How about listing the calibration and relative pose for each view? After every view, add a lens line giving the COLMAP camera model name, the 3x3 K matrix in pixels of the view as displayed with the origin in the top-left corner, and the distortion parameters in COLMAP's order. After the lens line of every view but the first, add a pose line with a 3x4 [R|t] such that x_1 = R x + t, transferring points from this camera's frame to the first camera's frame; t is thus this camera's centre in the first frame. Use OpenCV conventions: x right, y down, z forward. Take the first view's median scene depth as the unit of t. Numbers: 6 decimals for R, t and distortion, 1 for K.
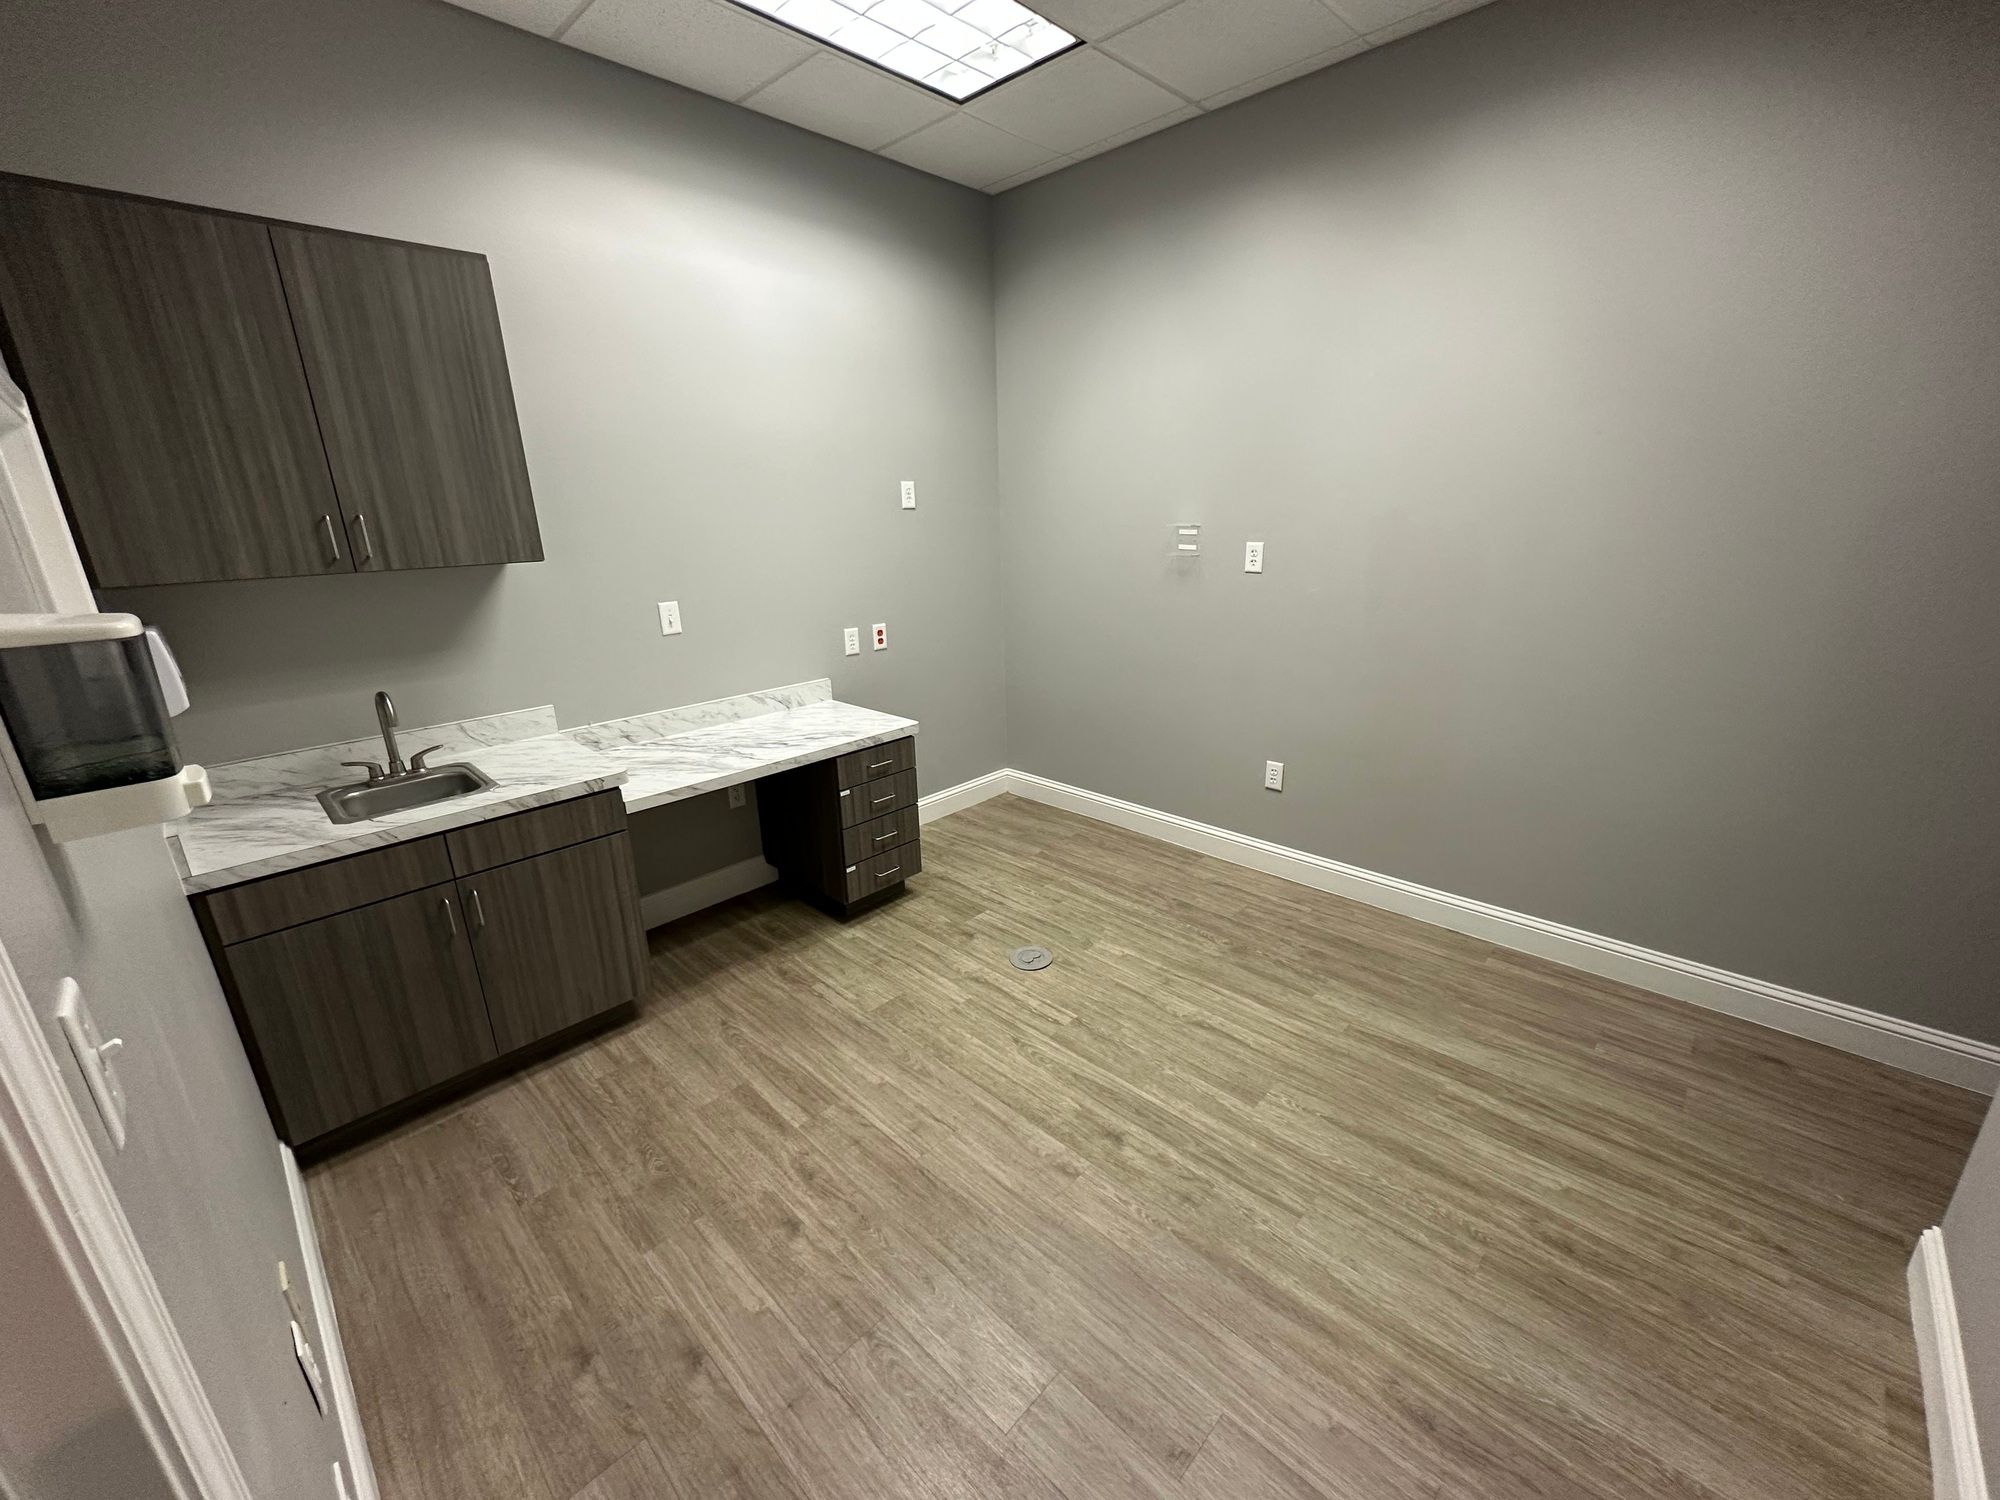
lens RADIAL K [[801.0, 0, 1000.2], [0, 801.0, 751.3], [0, 0, 1]] dist [0.001583, 0.000157]
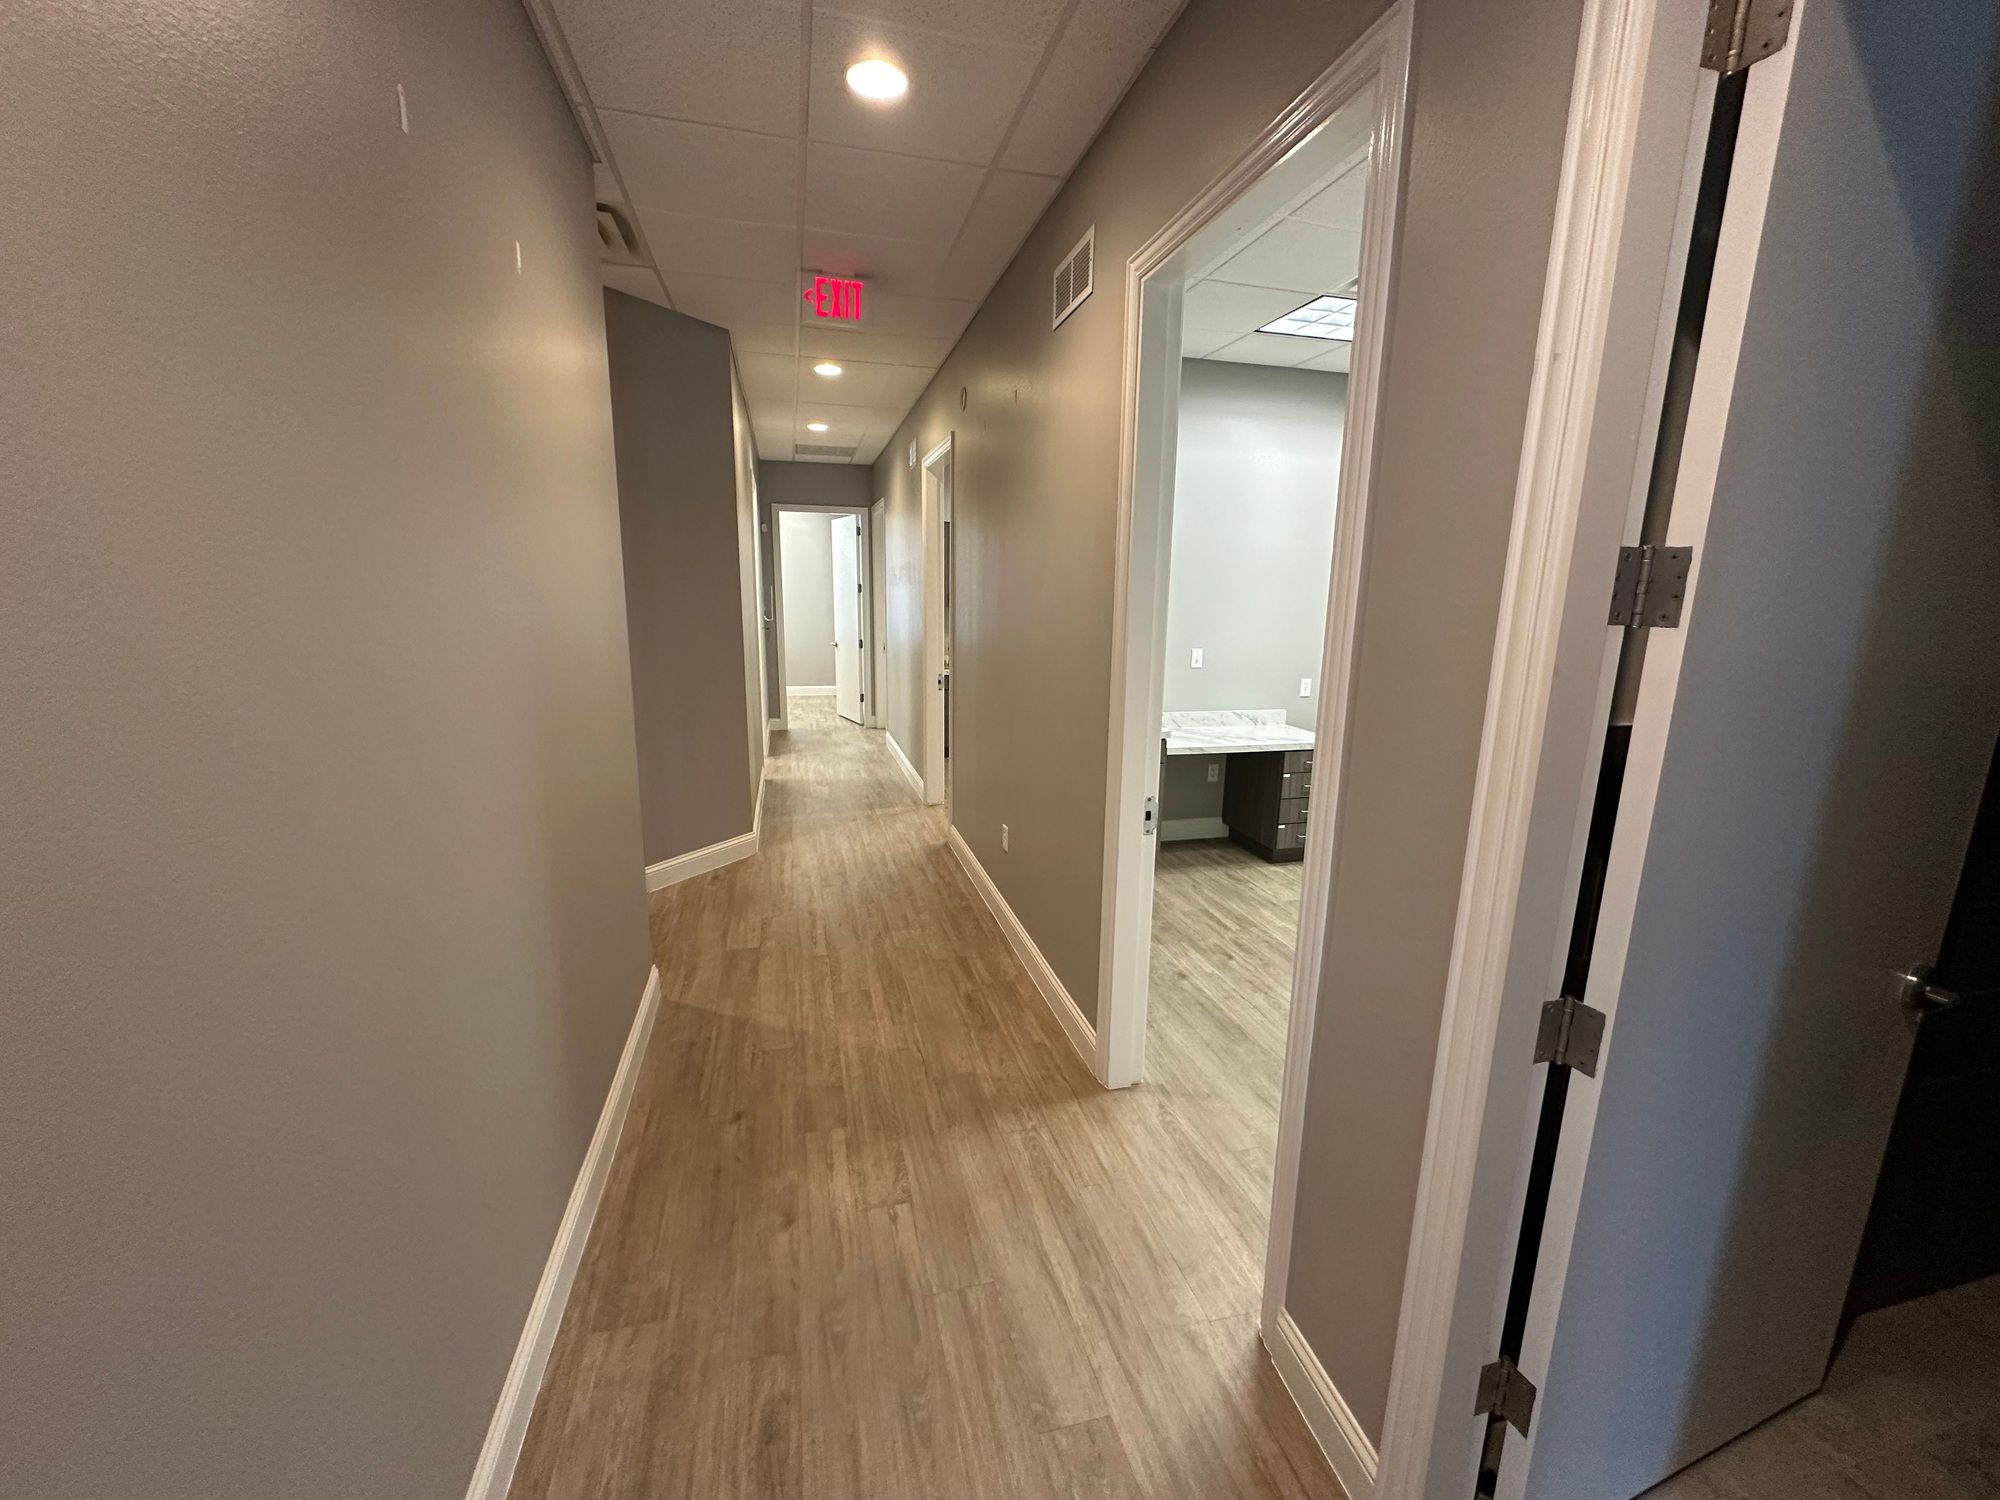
lens RADIAL K [[801.0, 0, 999.7], [0, 801.0, 748.8], [0, 0, 1]] dist [0.001583, 0.000157]
pose [[0.853710, 0.139572, -0.501696, 0.109314], [-0.188343, 0.980949, -0.047595, 0.184882], [0.485495, 0.135123, 0.863734, -0.653053]]
